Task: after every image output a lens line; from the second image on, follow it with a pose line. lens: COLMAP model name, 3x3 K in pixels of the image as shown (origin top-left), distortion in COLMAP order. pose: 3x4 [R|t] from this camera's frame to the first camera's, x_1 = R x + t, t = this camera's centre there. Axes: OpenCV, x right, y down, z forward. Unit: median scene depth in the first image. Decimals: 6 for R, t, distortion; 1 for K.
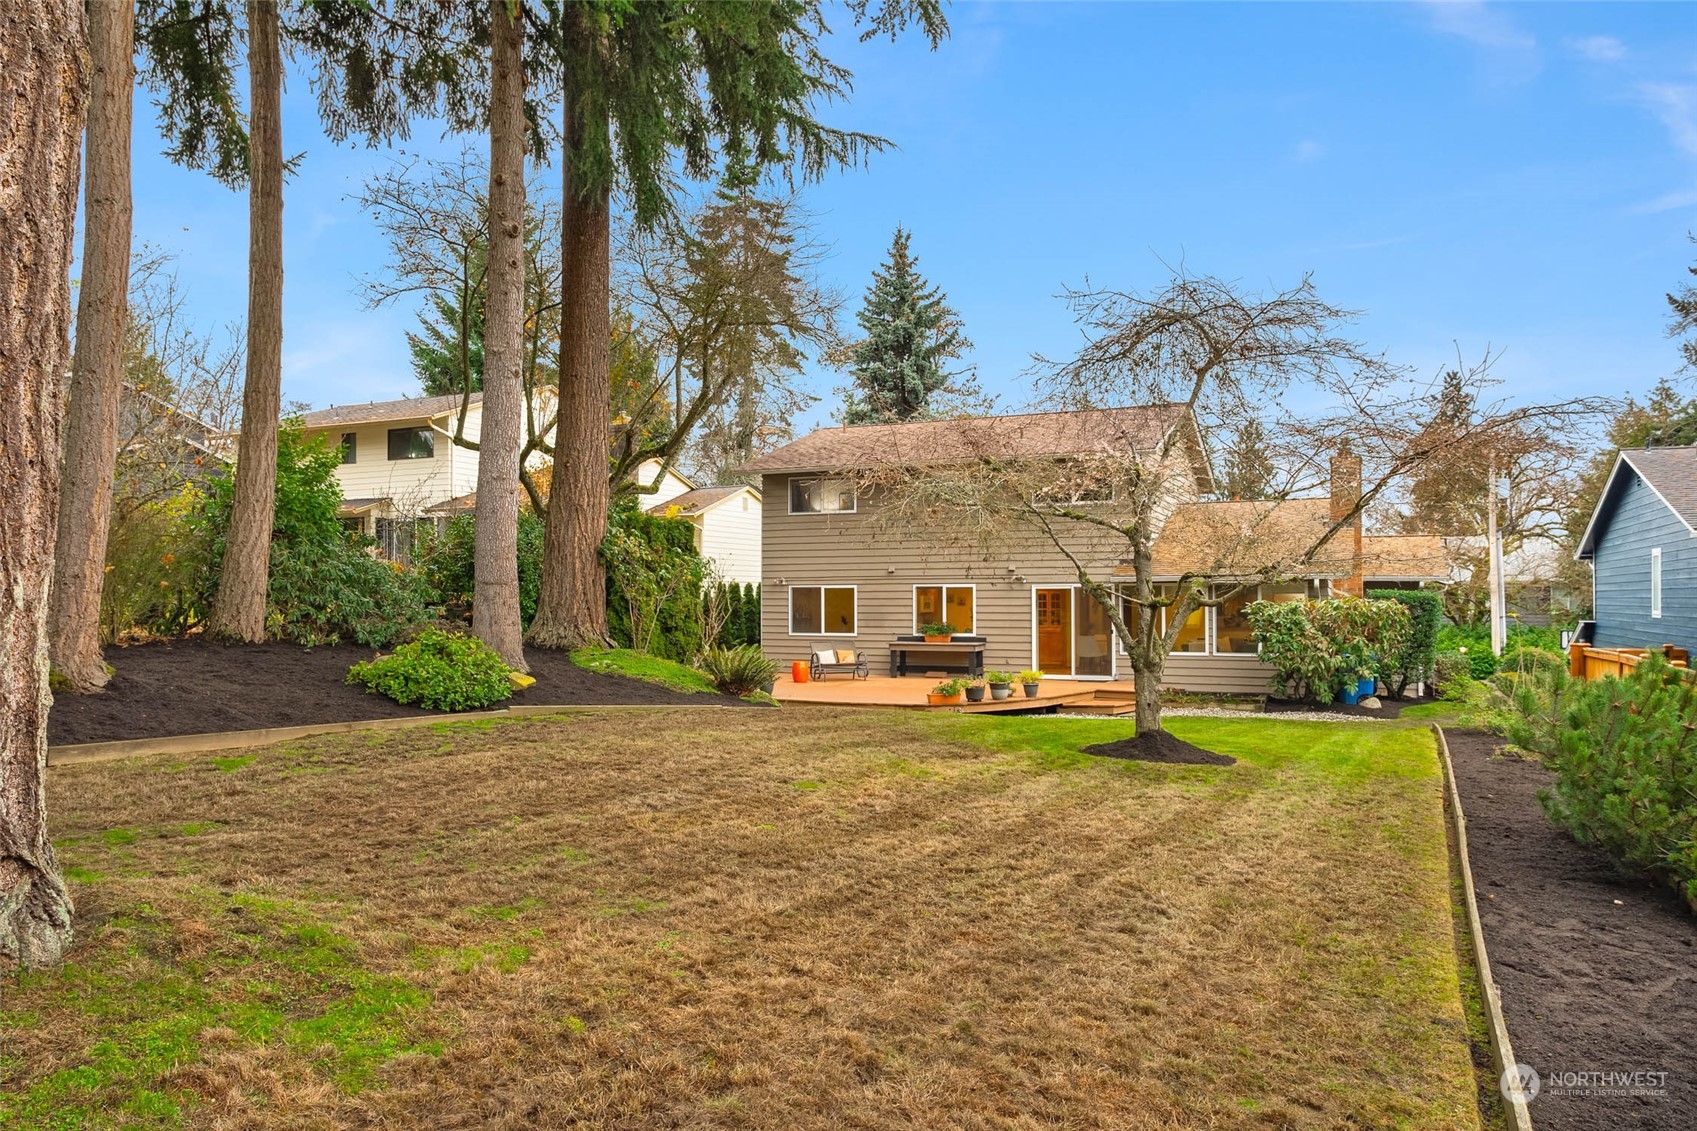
lens RADIAL K [[1229.1, 0, 848.5], [0, 1229.1, 565.5], [0, 0, 1]] dist [-0.000583, -0.000144]
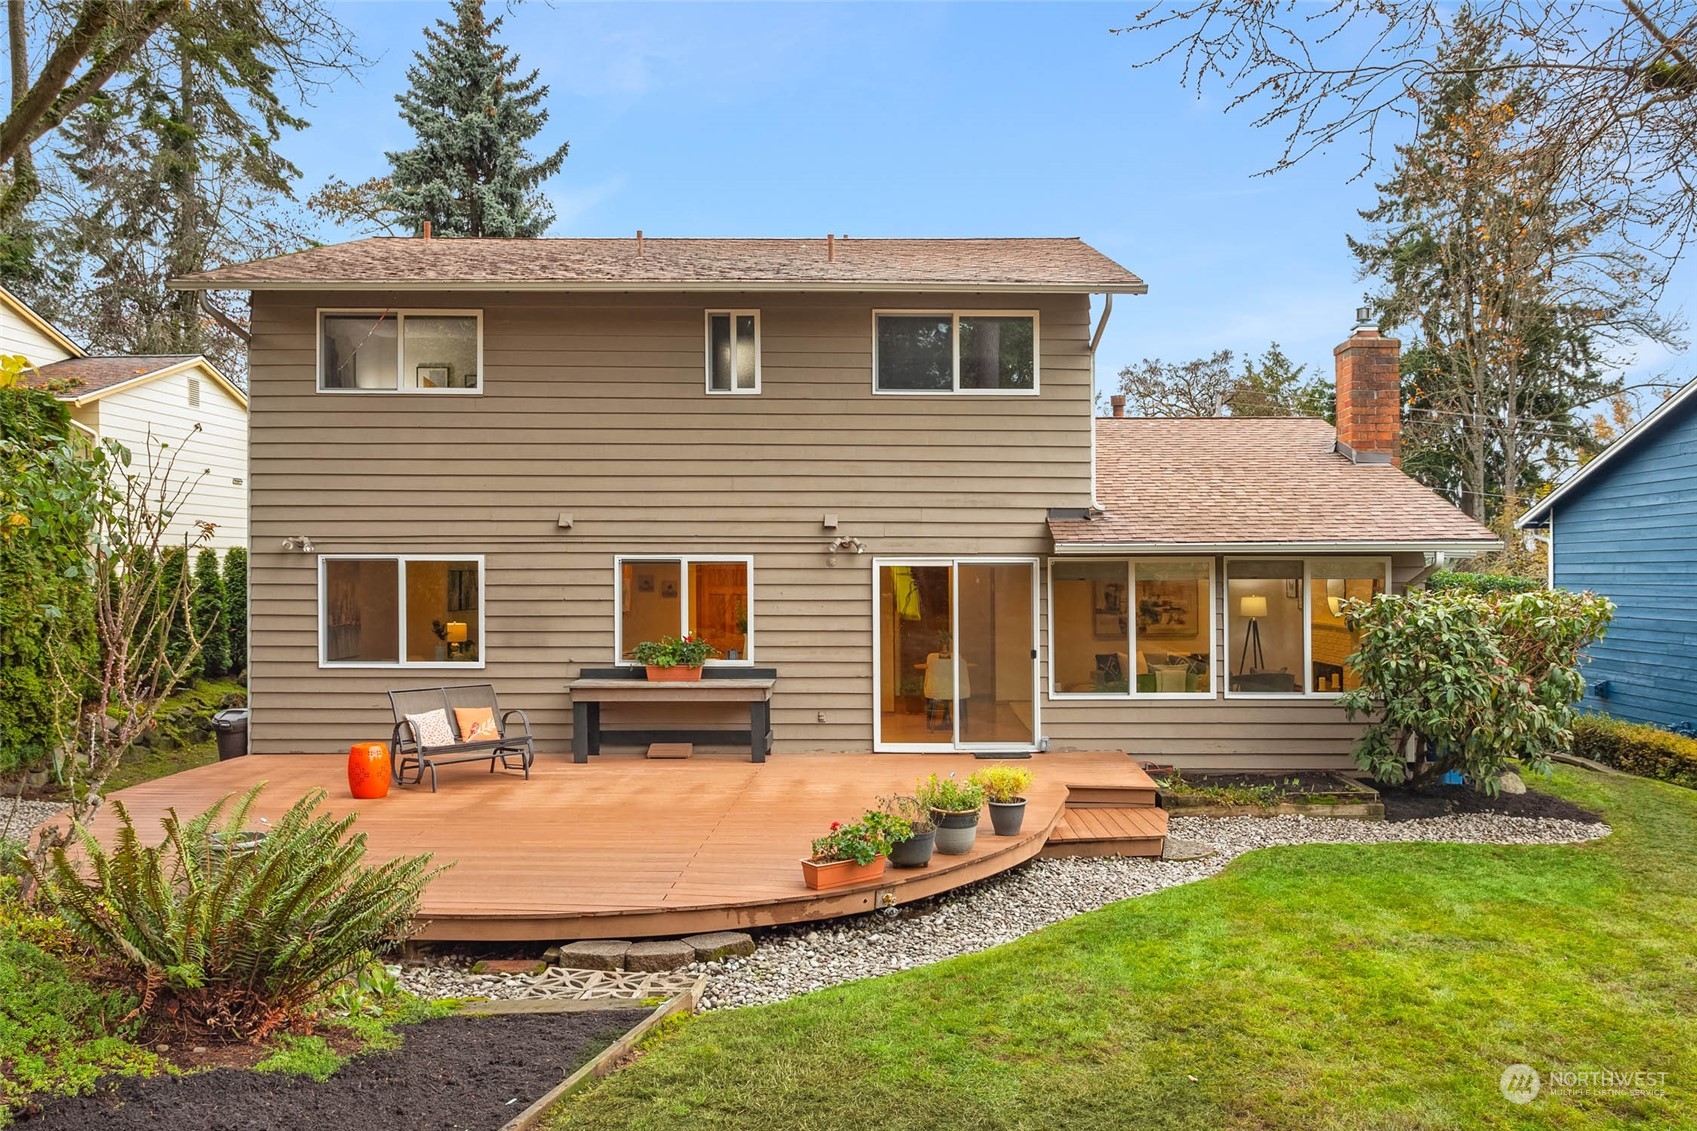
lens RADIAL K [[1315.8, 0, 850.1], [0, 1315.8, 592.3], [0, 0, 1]] dist [0.004611, 0.000628]
pose [[0.924374, -0.001219, 0.381485, -0.052549], [-0.014951, 0.999111, 0.039420, 0.008545], [-0.381194, -0.042142, 0.923534, 0.499314]]
